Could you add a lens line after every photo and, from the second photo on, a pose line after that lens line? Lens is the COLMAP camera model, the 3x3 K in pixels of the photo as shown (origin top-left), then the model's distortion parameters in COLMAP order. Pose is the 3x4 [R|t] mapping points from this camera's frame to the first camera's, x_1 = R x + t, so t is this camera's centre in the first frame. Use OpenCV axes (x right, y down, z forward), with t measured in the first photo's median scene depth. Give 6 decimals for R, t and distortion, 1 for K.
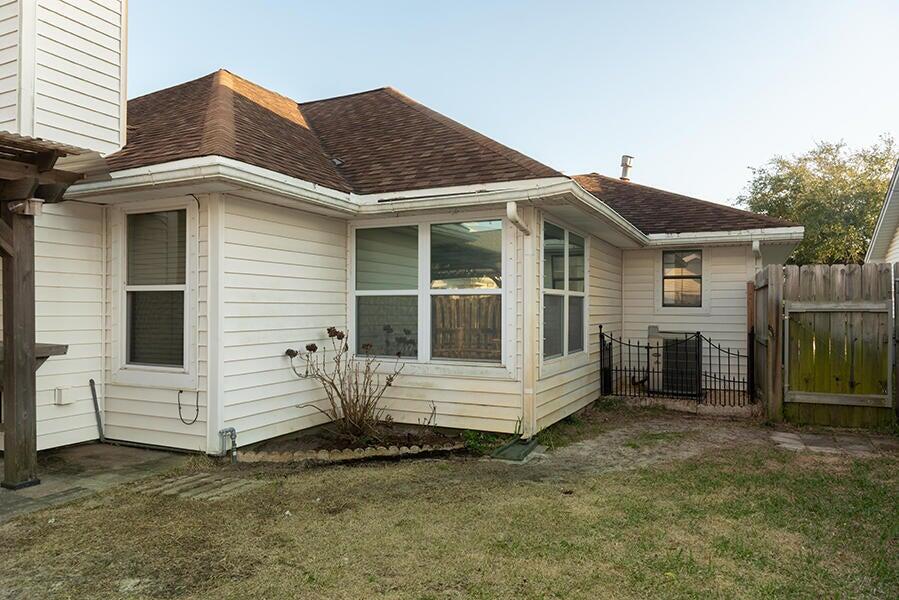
lens RADIAL K [[614.4, 0, 459.5], [0, 614.4, 303.7], [0, 0, 1]] dist [0.002433, -0.002691]
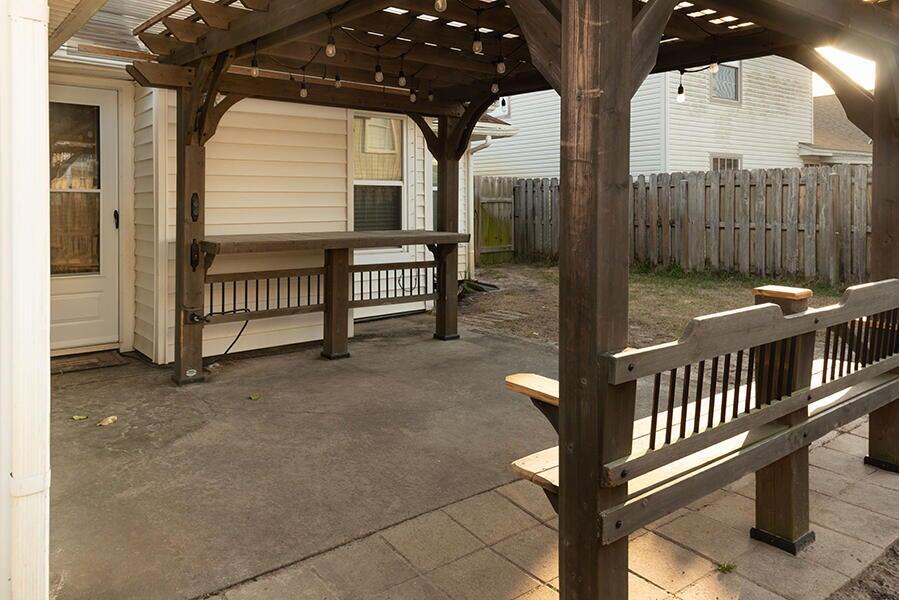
lens RADIAL K [[614.4, 0, 459.5], [0, 614.4, 303.7], [0, 0, 1]] dist [0.002433, -0.002691]
pose [[0.469086, -0.147804, 0.870697, -1.505292], [-0.004862, 0.985449, 0.169903, 0.000540], [-0.883139, -0.083932, 0.461542, 0.313551]]
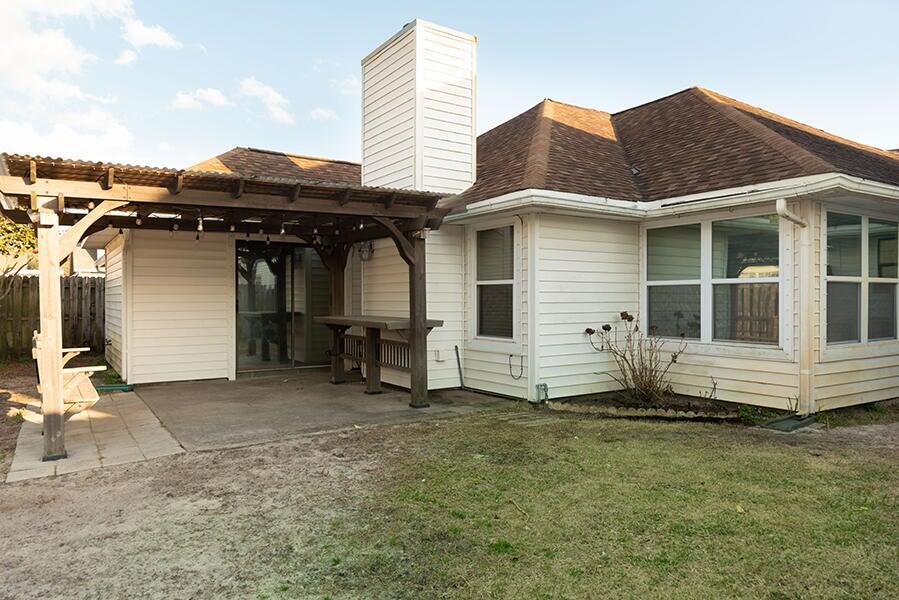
lens RADIAL K [[614.4, 0, 459.5], [0, 614.4, 303.7], [0, 0, 1]] dist [0.002433, -0.002691]
pose [[0.864405, 0.000041, -0.502796, 0.153354], [0.007393, 0.999891, 0.012791, 0.005133], [0.502741, -0.014774, 0.864311, -0.276301]]
